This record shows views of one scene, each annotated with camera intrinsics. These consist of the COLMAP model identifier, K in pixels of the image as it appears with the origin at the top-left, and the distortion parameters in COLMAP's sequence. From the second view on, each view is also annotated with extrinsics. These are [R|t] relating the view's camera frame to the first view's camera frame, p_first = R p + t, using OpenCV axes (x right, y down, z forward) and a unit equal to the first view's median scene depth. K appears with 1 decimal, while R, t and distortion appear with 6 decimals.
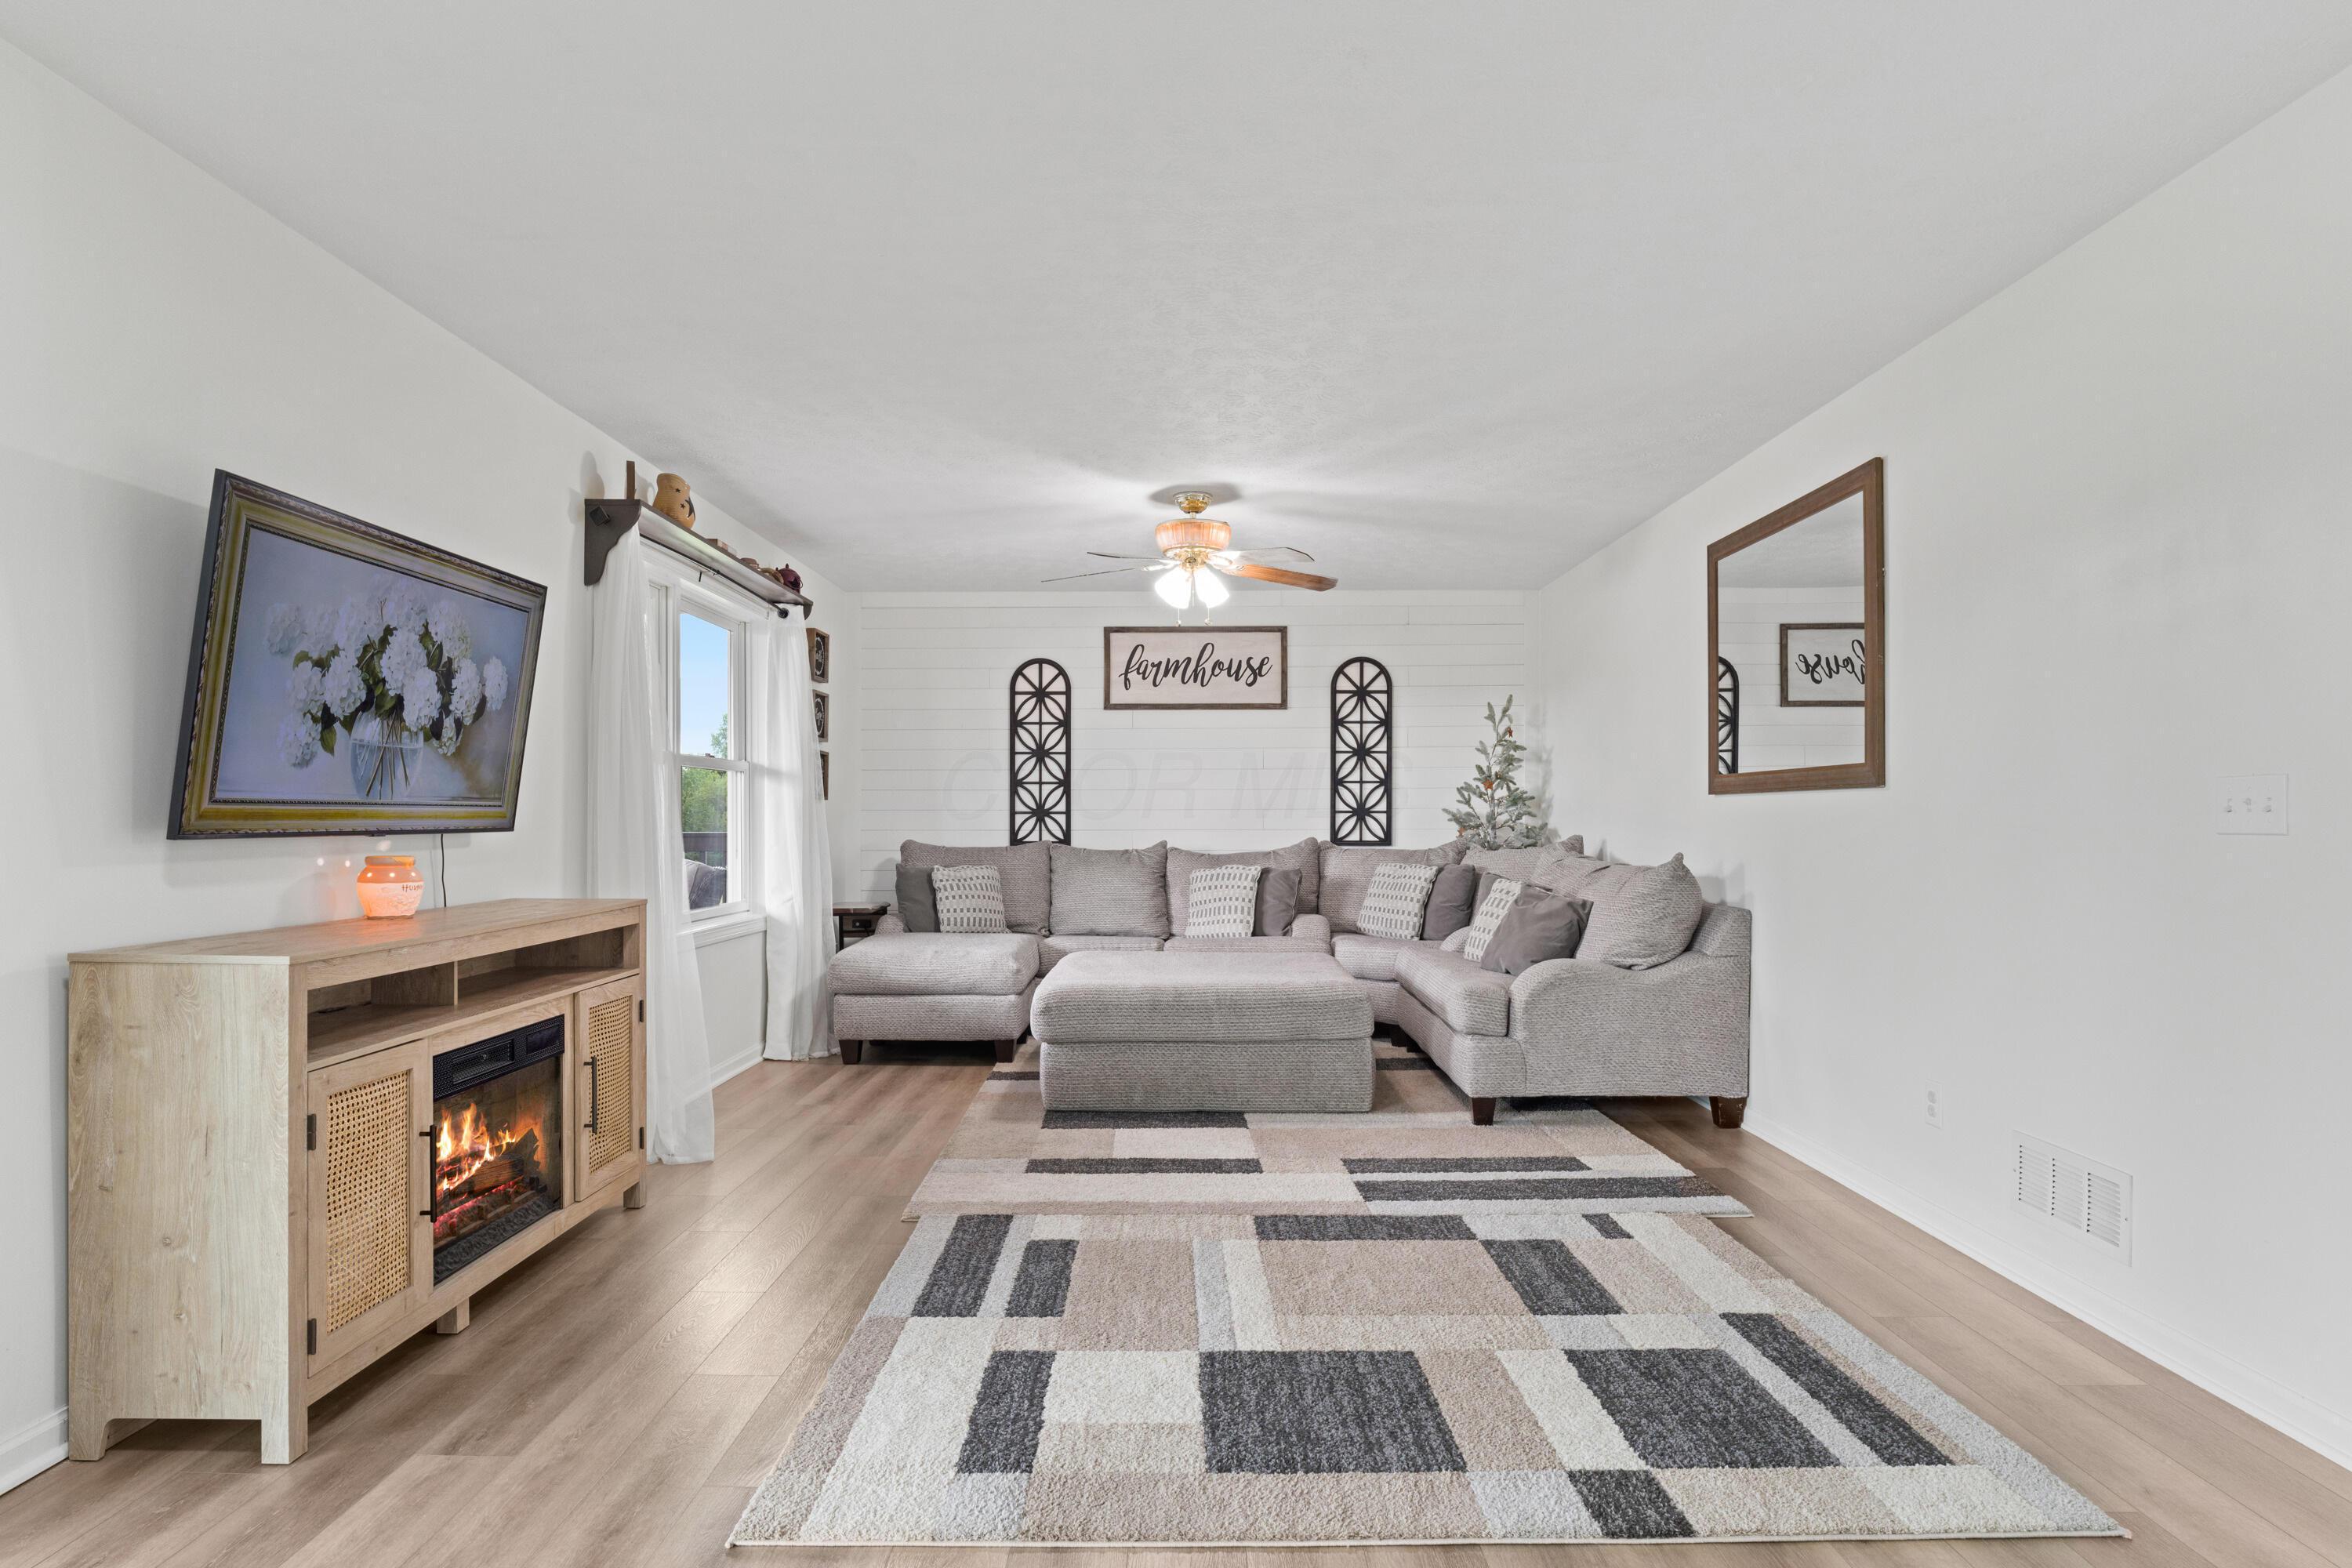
lens RADIAL K [[1508.2, 0, 1180.5], [0, 1508.2, 803.7], [0, 0, 1]] dist [-0.069383, 0.059704]
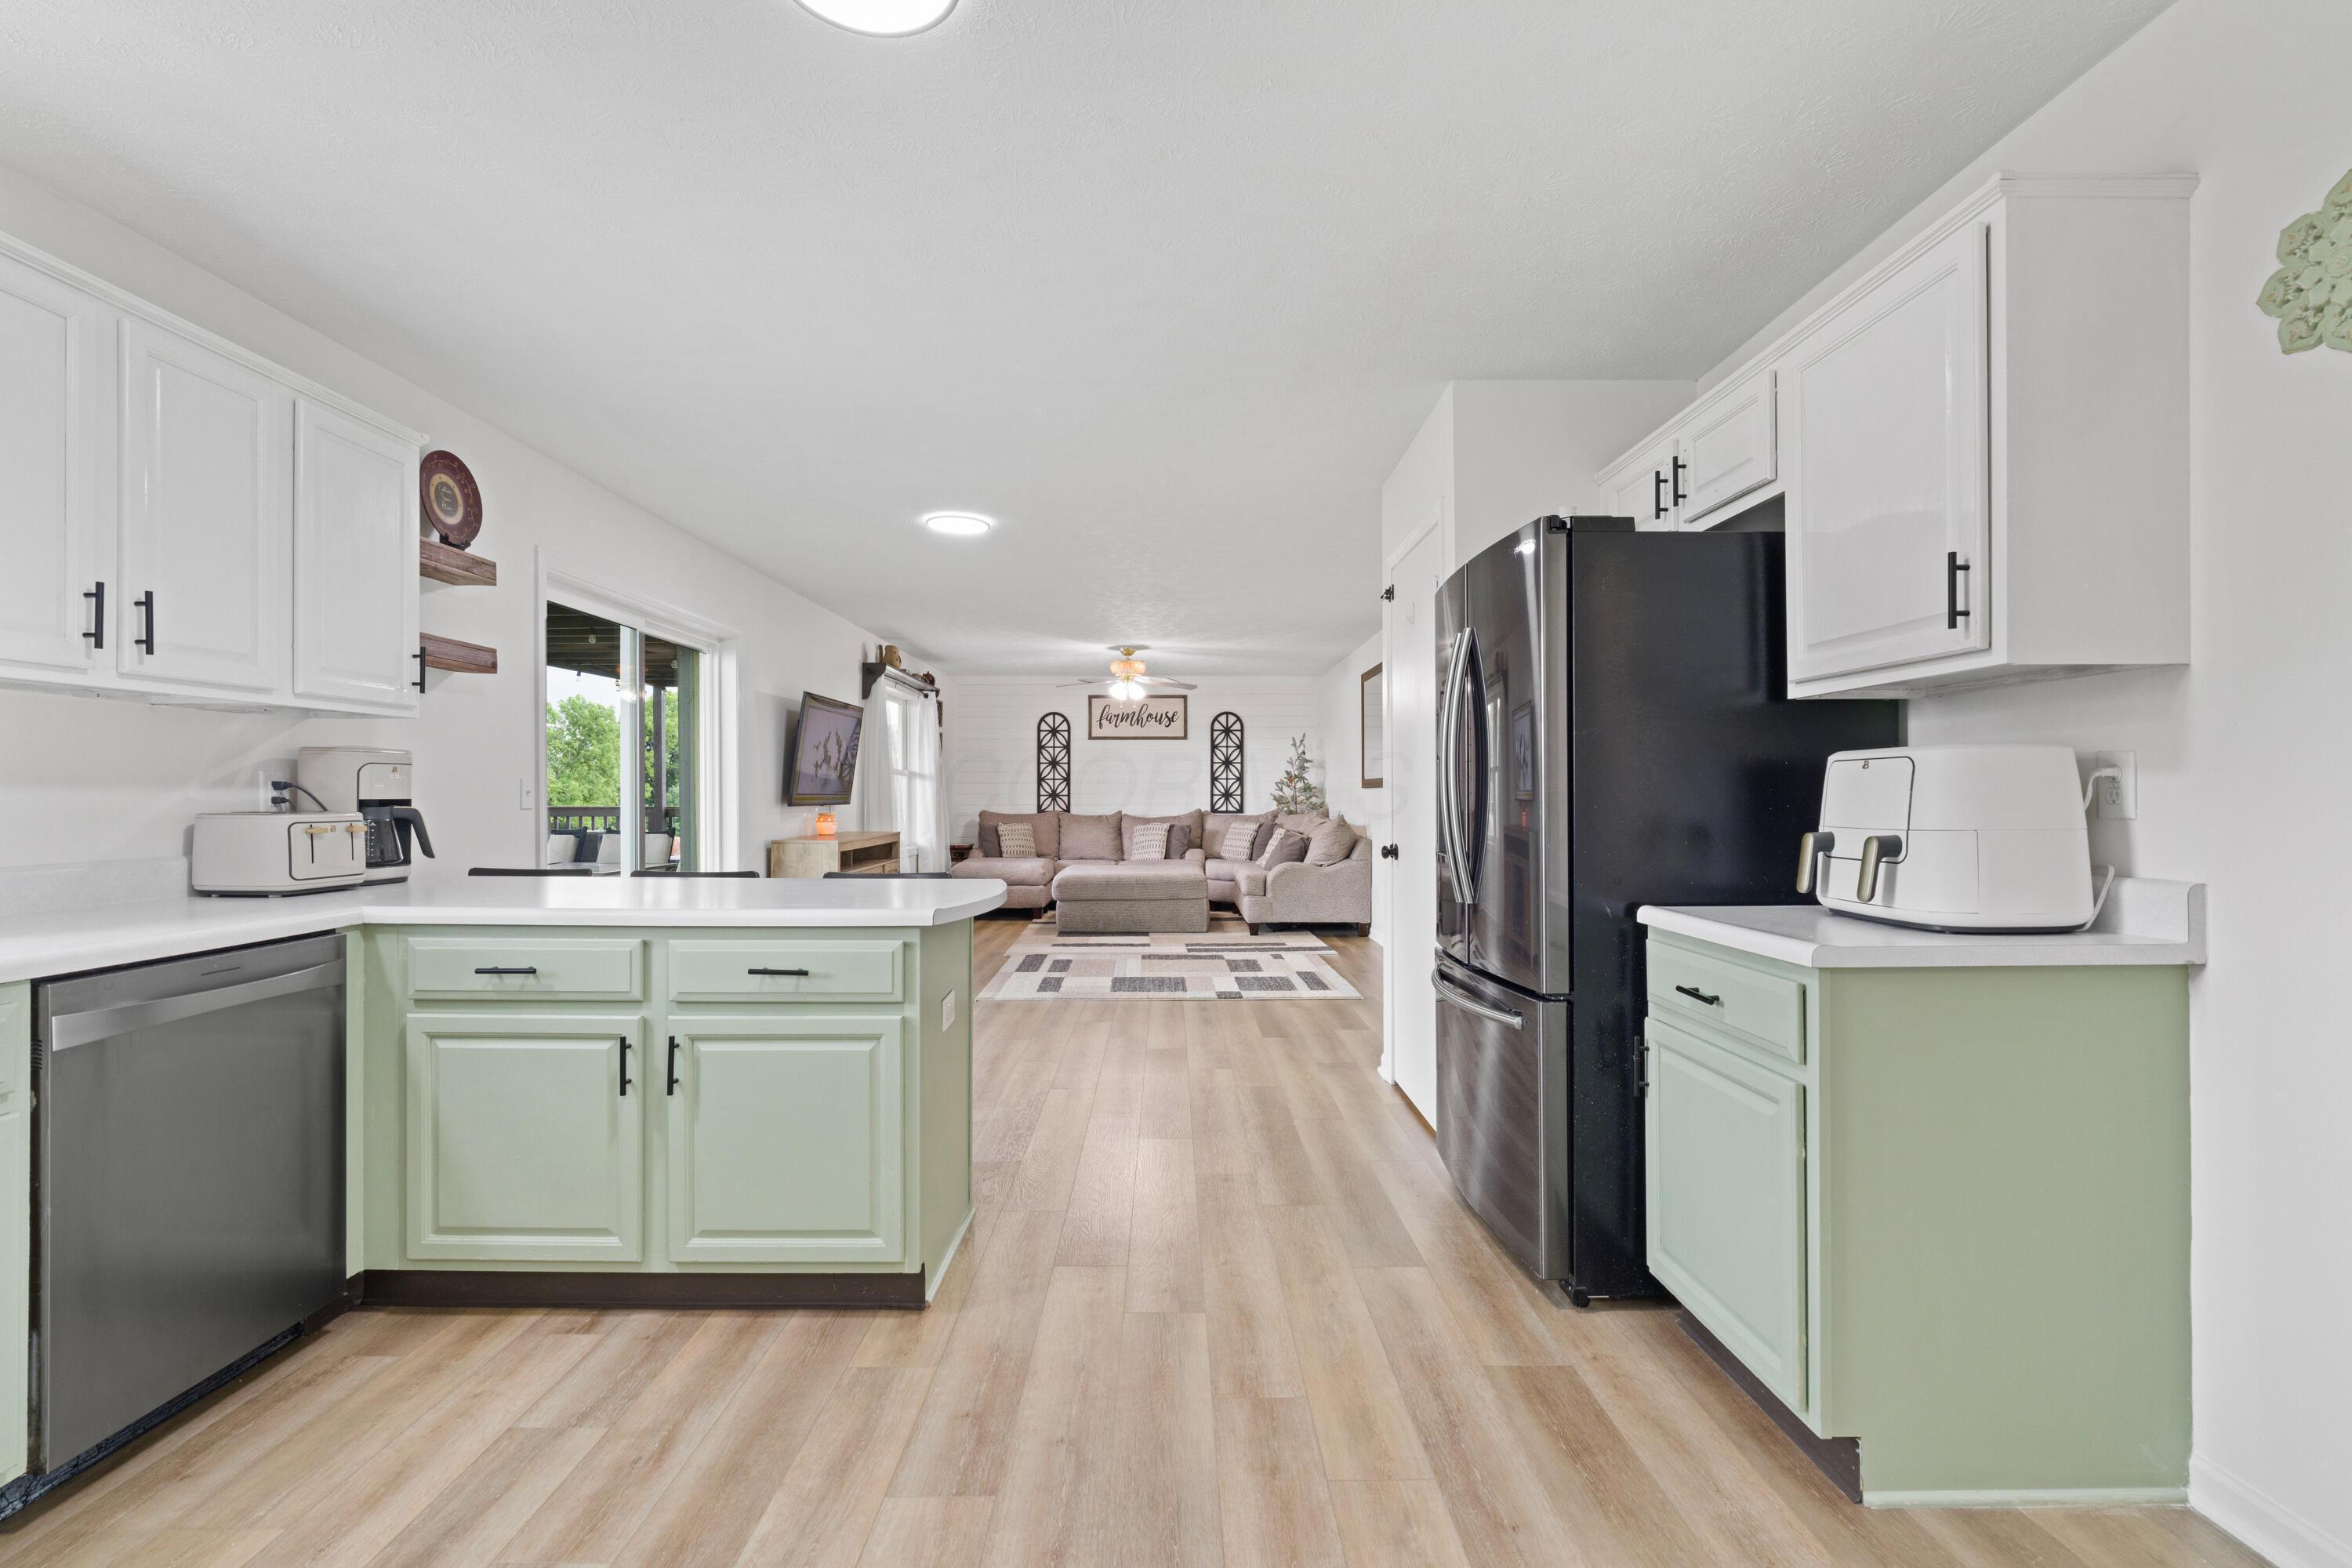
lens RADIAL K [[1077.6, 0, 1169.8], [0, 1077.6, 793.7], [0, 0, 1]] dist [-0.005779, 0.002207]
pose [[0.999812, 0.000347, 0.019361, 0.026609], [-0.000460, 0.999983, 0.005849, -0.004344], [-0.019359, -0.005857, 0.999795, -0.366582]]
